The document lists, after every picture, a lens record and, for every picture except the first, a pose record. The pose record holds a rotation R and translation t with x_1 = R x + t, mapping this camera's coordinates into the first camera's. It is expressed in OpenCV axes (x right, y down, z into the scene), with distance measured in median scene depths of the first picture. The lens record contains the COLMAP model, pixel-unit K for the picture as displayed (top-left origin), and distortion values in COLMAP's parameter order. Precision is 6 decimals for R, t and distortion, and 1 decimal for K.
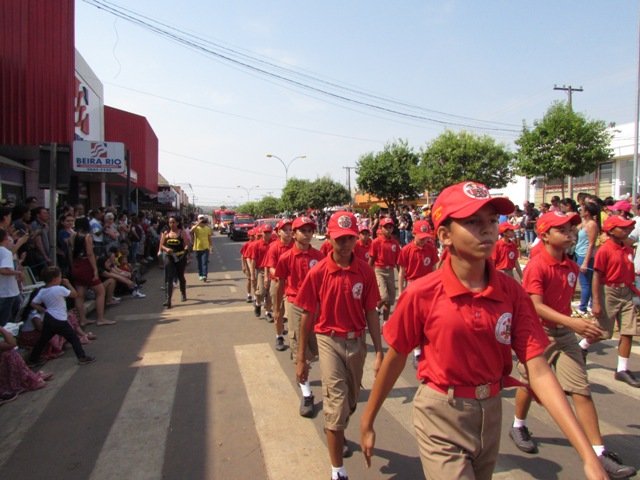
lens RADIAL K [[450.2, 0, 318.9], [0, 450.2, 239.5], [0, 0, 1]] dist [-0.042819, 0.022920]
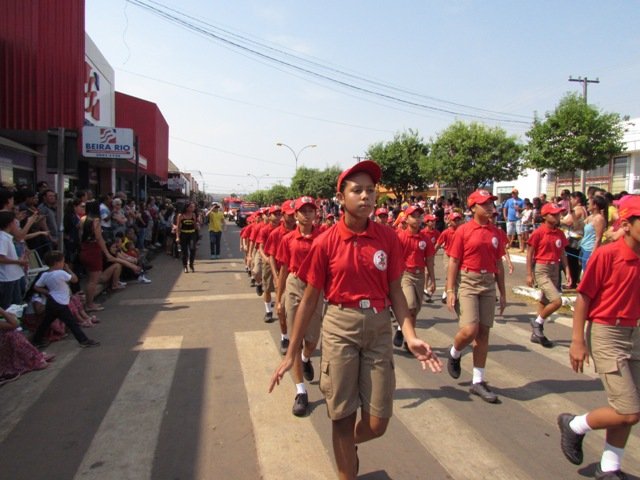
lens RADIAL K [[450.2, 0, 318.9], [0, 450.2, 239.5], [0, 0, 1]] dist [-0.042819, 0.022920]
pose [[0.999589, 0.019721, -0.020785, 0.005145], [-0.019237, 0.999545, 0.023211, 0.000449], [0.021233, -0.022802, 0.999514, 0.000345]]
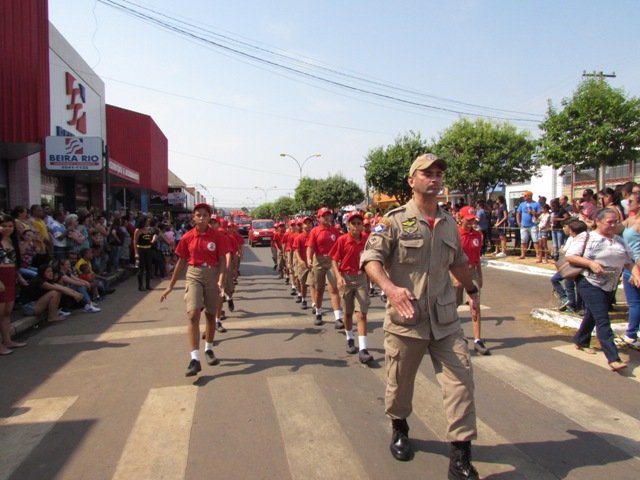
lens RADIAL K [[448.5, 0, 319.7], [0, 448.5, 240.1], [0, 0, 1]] dist [-0.031827, 0.008773]
pose [[0.998776, -0.007779, -0.048837, 0.039442], [0.007792, 0.999970, 0.000074, -0.002473], [0.048835, -0.000454, 0.998807, 0.084984]]
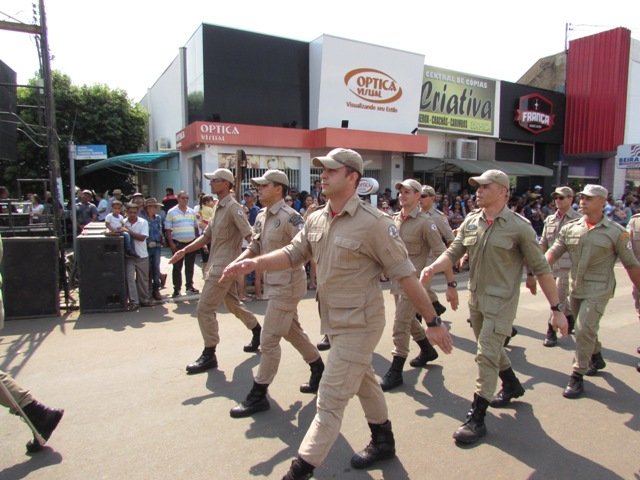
lens RADIAL K [[448.5, 0, 319.7], [0, 448.5, 240.1], [0, 0, 1]] dist [-0.031827, 0.008773]
pose [[0.271211, 0.091550, -0.958156, 0.379234], [-0.046169, 0.995558, 0.082056, -0.003205], [0.961412, 0.021983, 0.274233, -0.172997]]
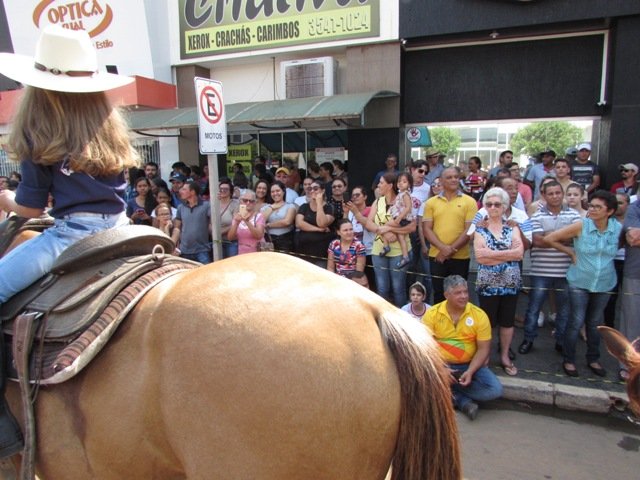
lens RADIAL K [[449.3, 0, 319.6], [0, 449.3, 239.7], [0, 0, 1]] dist [-0.037597, 0.010089]
pose [[-0.575694, 0.119724, -0.808853, -0.069796], [-0.031948, 0.985173, 0.168561, -0.047087], [0.817041, 0.122881, -0.563333, 0.671329]]
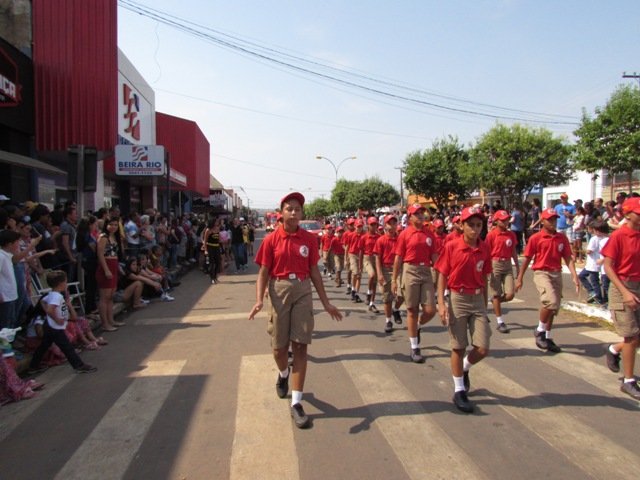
lens RADIAL K [[450.2, 0, 318.9], [0, 450.2, 239.5], [0, 0, 1]] dist [-0.042819, 0.022920]
pose [[0.992630, -0.002261, -0.121160, 0.024482], [0.001699, 0.999987, -0.004737, 0.000249], [0.121170, 0.004496, 0.992622, 0.030933]]
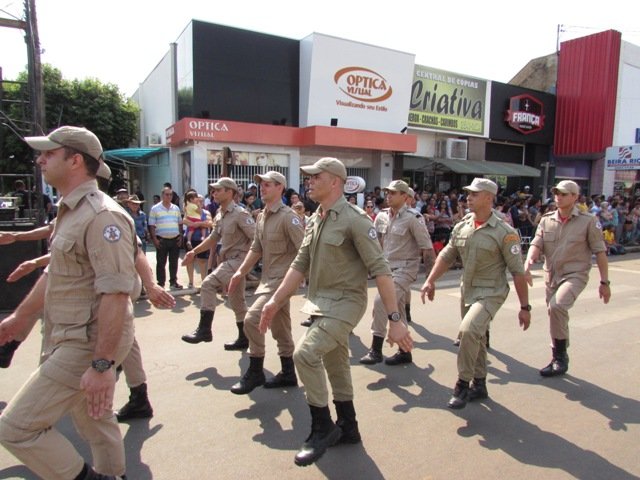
lens RADIAL K [[448.5, 0, 319.7], [0, 448.5, 240.1], [0, 0, 1]] dist [-0.031827, 0.008773]
pose [[0.279954, 0.101948, -0.954585, 0.386800], [-0.059232, 0.994285, 0.088817, -0.005381], [0.958184, 0.031678, 0.284393, -0.162806]]
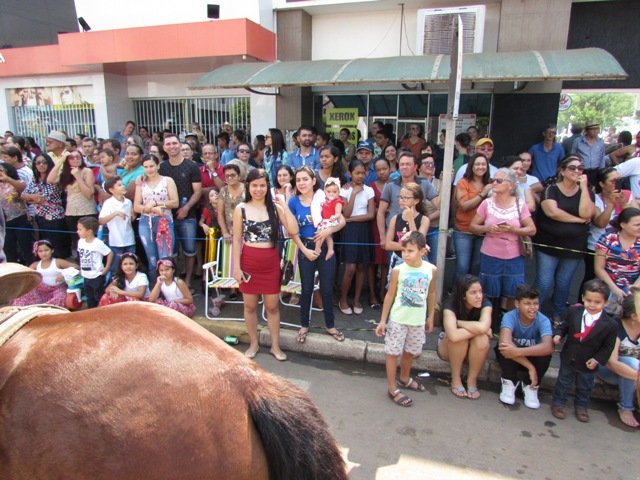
lens RADIAL K [[448.5, 0, 319.7], [0, 448.5, 240.1], [0, 0, 1]] dist [-0.031827, 0.008773]
pose [[-0.514868, 0.189083, -0.836157, -0.032847], [-0.050624, 0.966964, 0.249834, -0.046495], [0.855773, 0.170961, -0.488287, 0.502451]]
